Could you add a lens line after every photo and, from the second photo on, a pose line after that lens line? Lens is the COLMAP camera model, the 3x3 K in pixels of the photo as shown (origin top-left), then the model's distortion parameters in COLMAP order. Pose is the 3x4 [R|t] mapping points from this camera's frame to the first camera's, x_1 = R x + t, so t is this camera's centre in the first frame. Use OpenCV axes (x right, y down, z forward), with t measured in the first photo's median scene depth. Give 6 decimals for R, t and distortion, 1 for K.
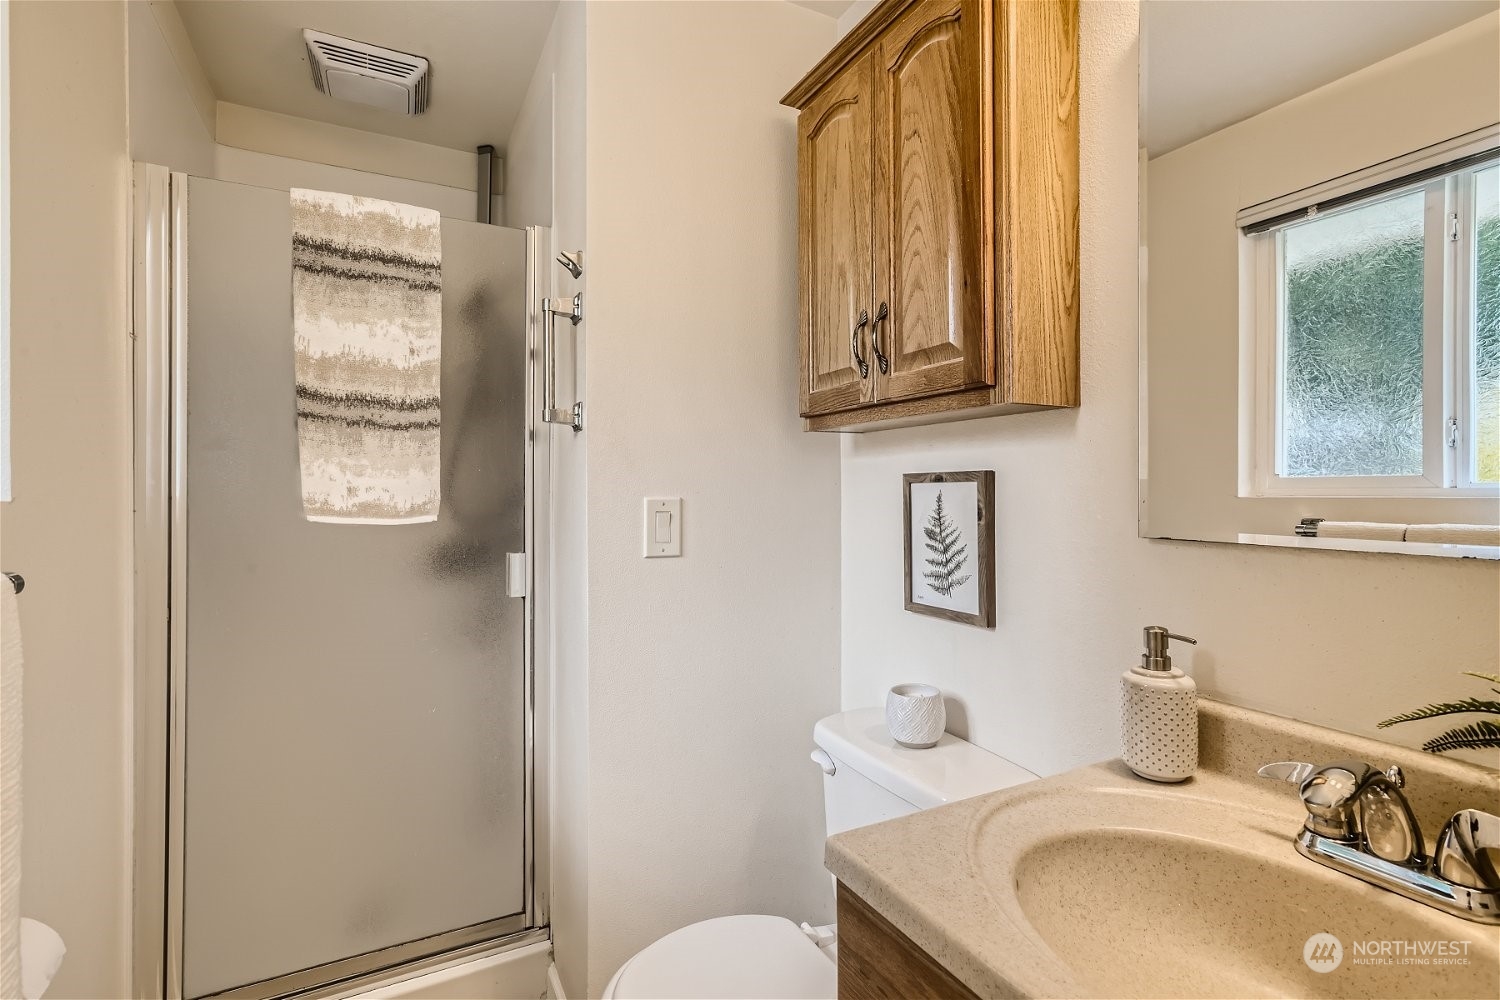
lens RADIAL K [[716.1, 0, 750.5], [0, 716.1, 495.0], [0, 0, 1]] dist [-0.008121, 0.009225]
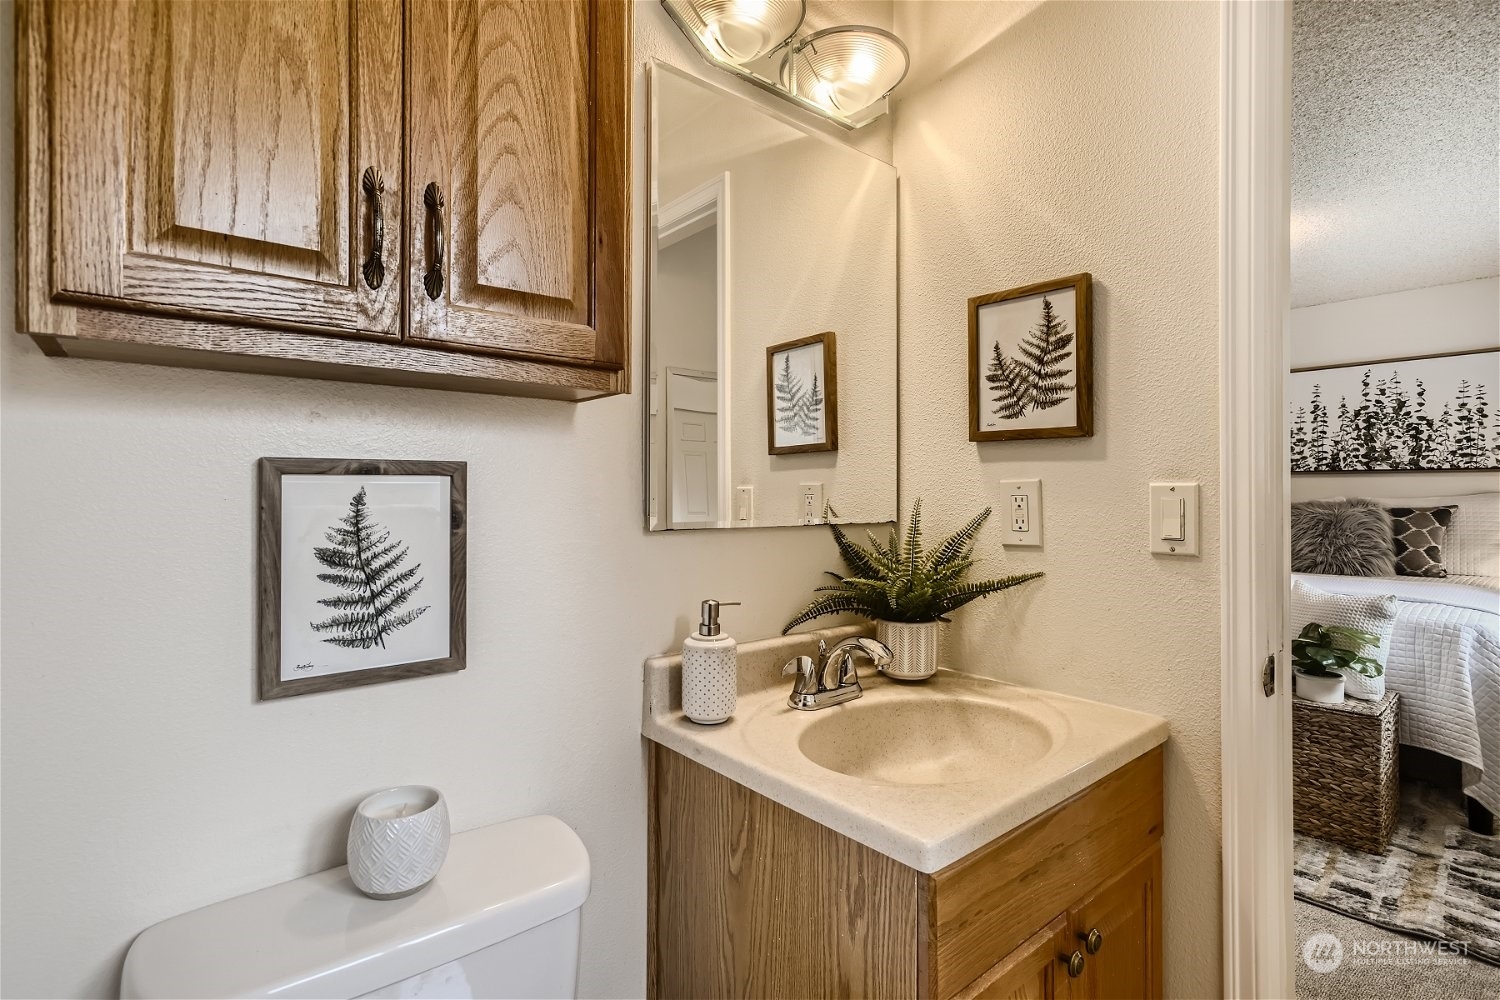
lens RADIAL K [[716.1, 0, 748.9], [0, 716.1, 494.7], [0, 0, 1]] dist [-0.008121, 0.009225]
pose [[-0.212007, -0.003084, 0.977263, -0.440436], [-0.000361, 0.999995, 0.003077, -0.001890], [-0.977268, 0.000299, -0.212008, 0.802059]]
